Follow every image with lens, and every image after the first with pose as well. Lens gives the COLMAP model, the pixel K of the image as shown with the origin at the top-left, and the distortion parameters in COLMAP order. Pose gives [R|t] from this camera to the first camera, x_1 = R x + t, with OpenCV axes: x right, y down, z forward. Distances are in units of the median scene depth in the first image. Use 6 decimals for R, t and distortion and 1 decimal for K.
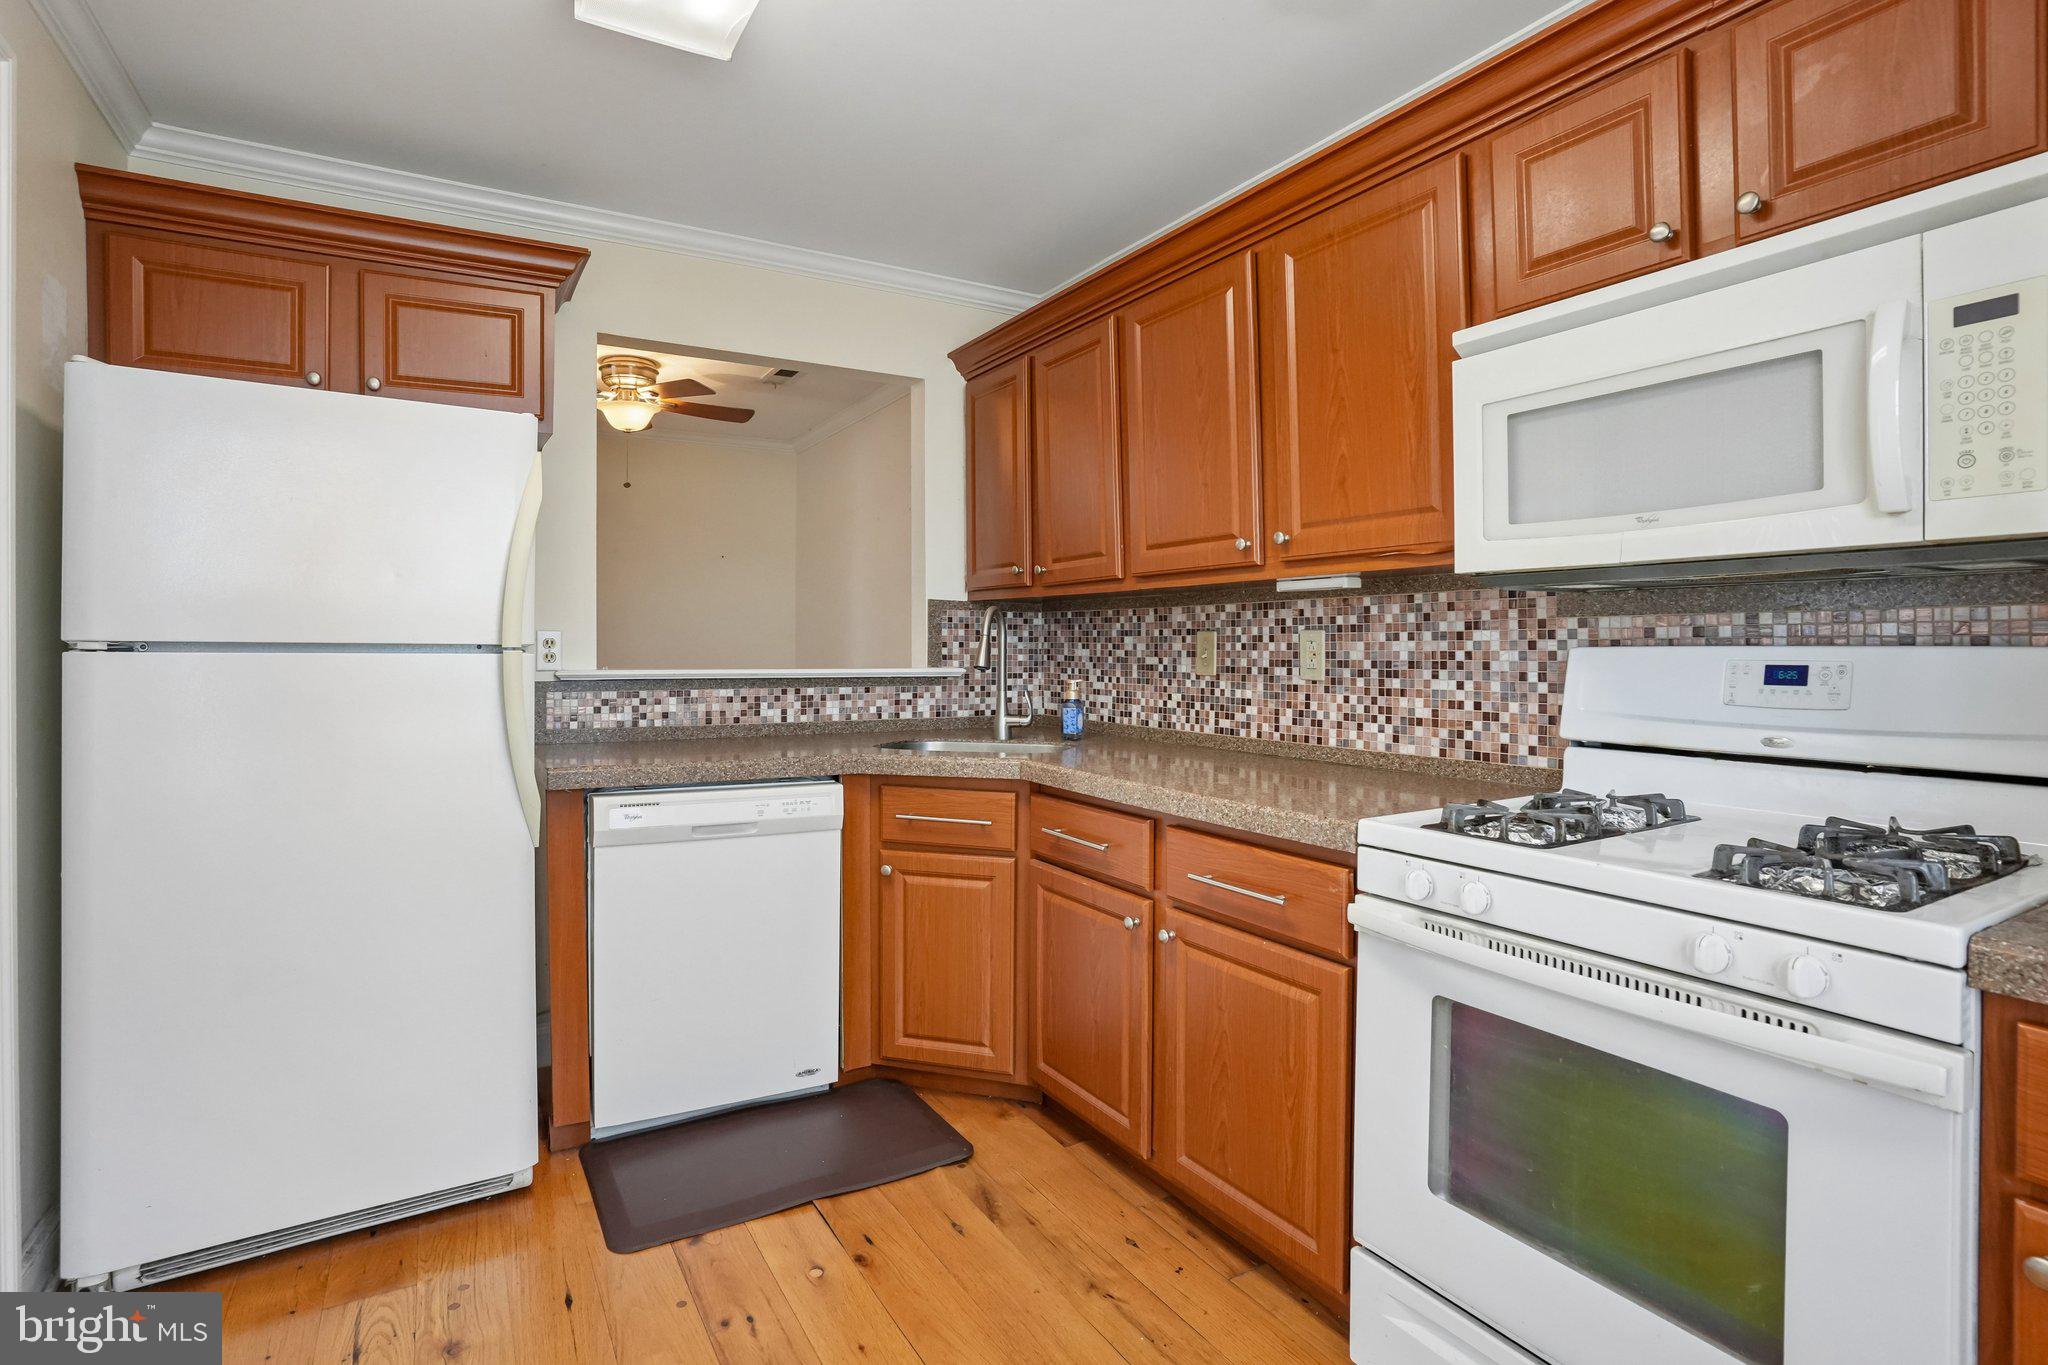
lens RADIAL K [[1024.6, 0, 1027.5], [0, 1024.6, 669.0], [0, 0, 1]] dist [-0.059882, 0.018540]
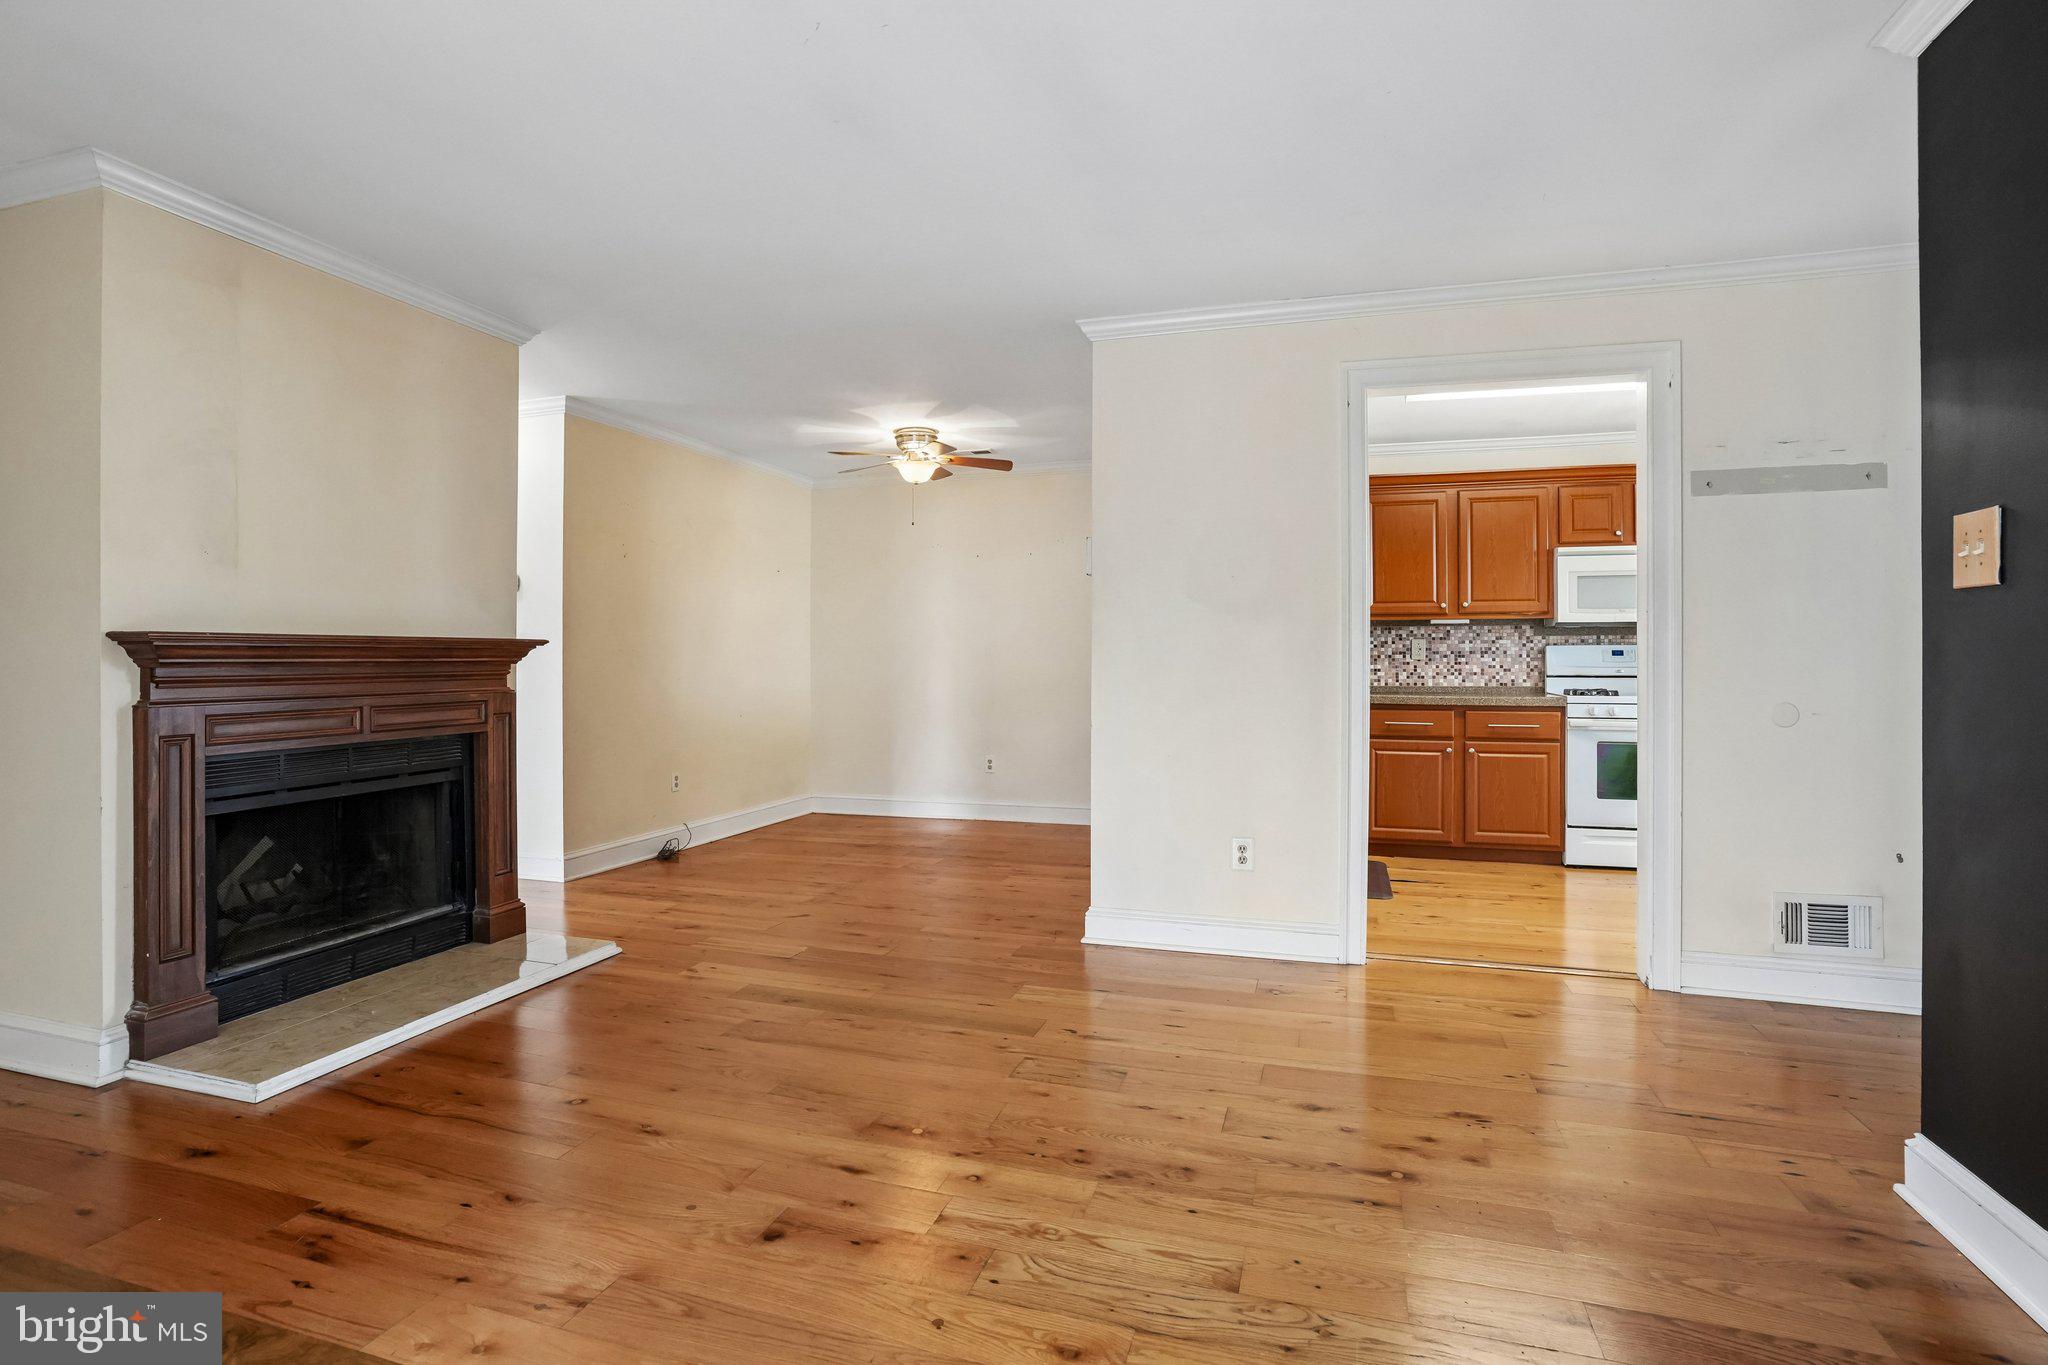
lens RADIAL K [[1024.6, 0, 1019.5], [0, 1024.6, 663.8], [0, 0, 1]] dist [-0.059882, 0.018540]
pose [[0.735996, -0.003868, 0.676975, -2.454080], [0.014962, 0.999832, -0.010555, 0.038170], [-0.676820, 0.017897, 0.735931, -0.167228]]
